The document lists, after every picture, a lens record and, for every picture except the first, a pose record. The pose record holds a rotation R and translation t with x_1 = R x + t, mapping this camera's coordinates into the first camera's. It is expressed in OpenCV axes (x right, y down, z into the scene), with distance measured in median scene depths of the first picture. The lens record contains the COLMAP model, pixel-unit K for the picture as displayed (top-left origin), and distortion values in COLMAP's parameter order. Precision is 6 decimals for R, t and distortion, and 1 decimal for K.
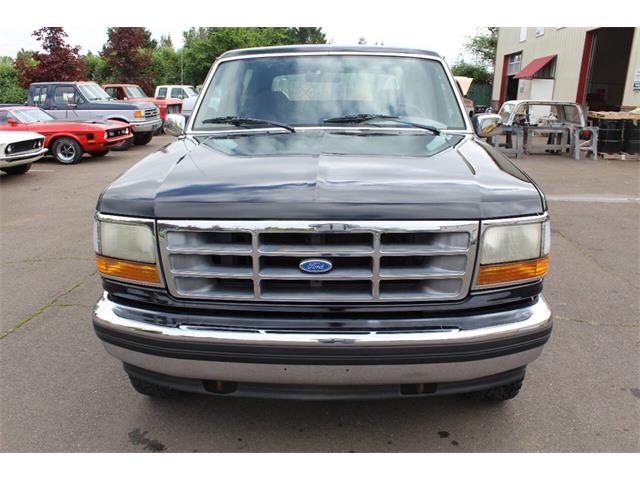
lens RADIAL K [[590.8, 0, 321.0], [0, 590.8, 238.9], [0, 0, 1]] dist [-0.115919, 0.000000]
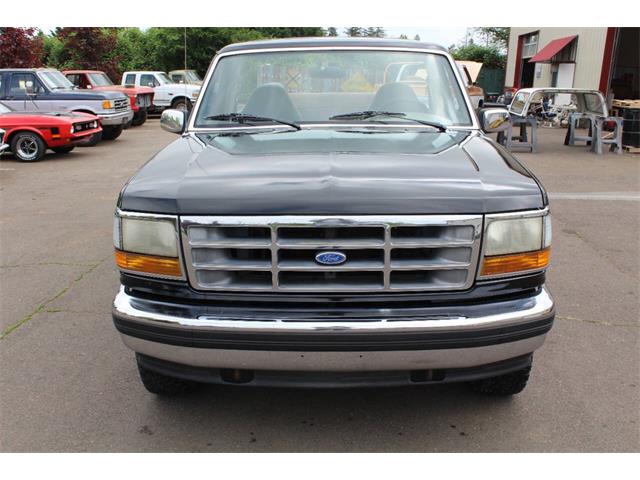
lens RADIAL K [[686.6, 0, 321.9], [0, 686.6, 241.8], [0, 0, 1]] dist [-0.097806, 0.000000]
pose [[0.999797, -0.006906, 0.018948, -0.038082], [0.007051, 0.999946, -0.007618, 0.020676], [-0.018894, 0.007750, 0.999791, -0.190702]]
